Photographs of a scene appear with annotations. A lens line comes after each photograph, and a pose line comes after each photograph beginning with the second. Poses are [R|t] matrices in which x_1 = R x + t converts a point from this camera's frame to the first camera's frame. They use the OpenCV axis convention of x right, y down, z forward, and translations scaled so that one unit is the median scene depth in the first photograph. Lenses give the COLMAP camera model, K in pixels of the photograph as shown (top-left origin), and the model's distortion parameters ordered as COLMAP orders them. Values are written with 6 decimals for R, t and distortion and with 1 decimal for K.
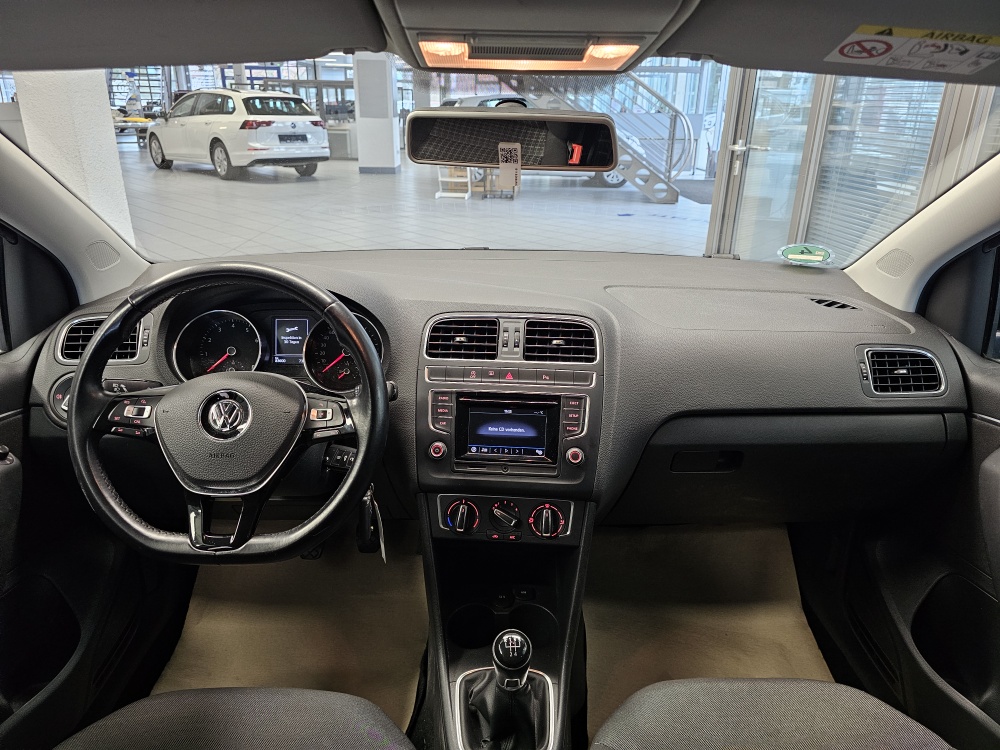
lens RADIAL K [[680.3, 0, 503.6], [0, 680.3, 374.6], [0, 0, 1]] dist [0.060705, -0.067868]
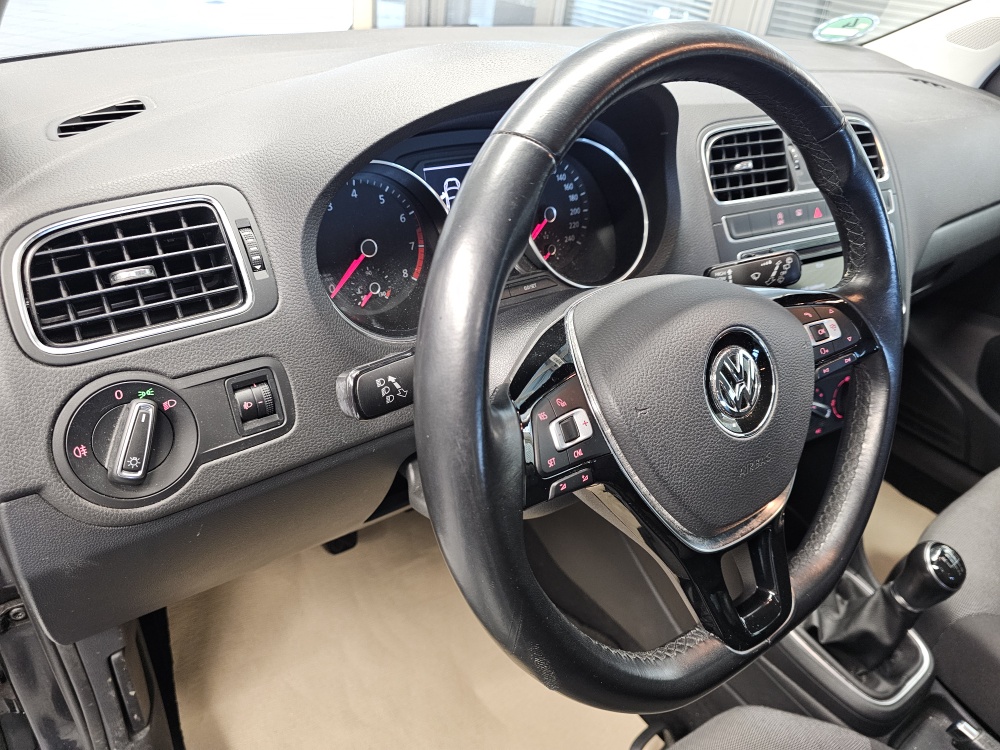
lens RADIAL K [[680.3, 0, 503.6], [0, 680.3, 374.6], [0, 0, 1]] dist [0.060705, -0.067868]
pose [[0.817083, -0.266770, 0.511087, -0.641161], [0.127285, 0.948100, 0.291384, -0.084407], [-0.562294, -0.173031, 0.808632, 0.591433]]
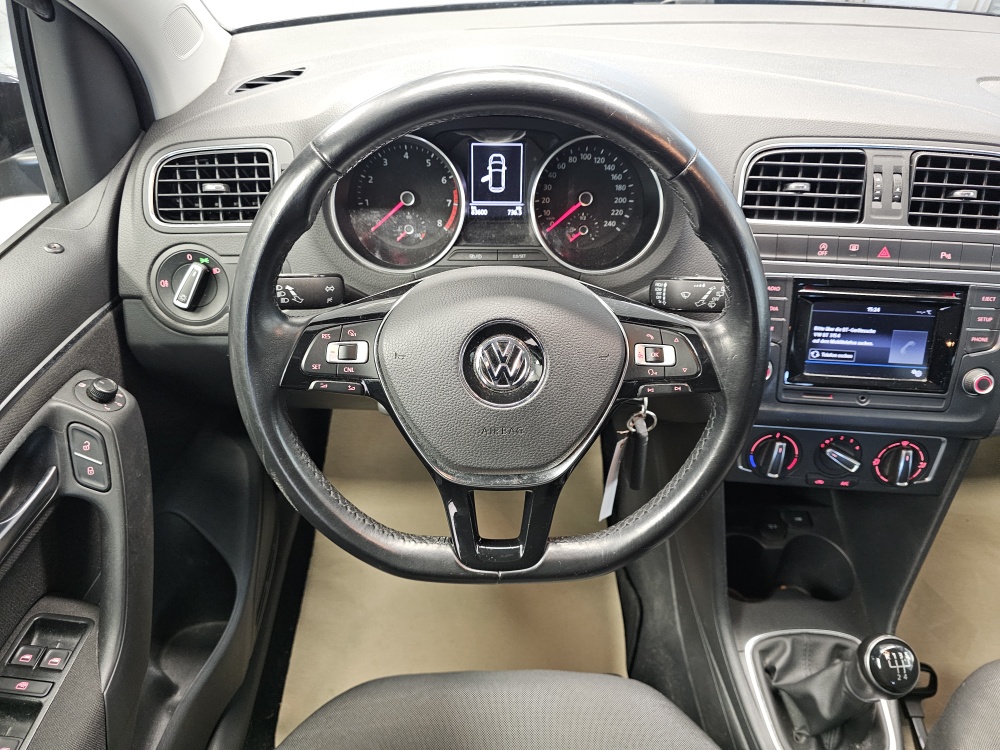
lens RADIAL K [[680.3, 0, 503.6], [0, 680.3, 374.6], [0, 0, 1]] dist [0.060705, -0.067868]
pose [[0.999981, -0.001377, 0.005937, -0.338568], [-0.000756, 0.938624, 0.344942, -0.108503], [-0.006048, -0.344940, 0.938605, 0.377633]]
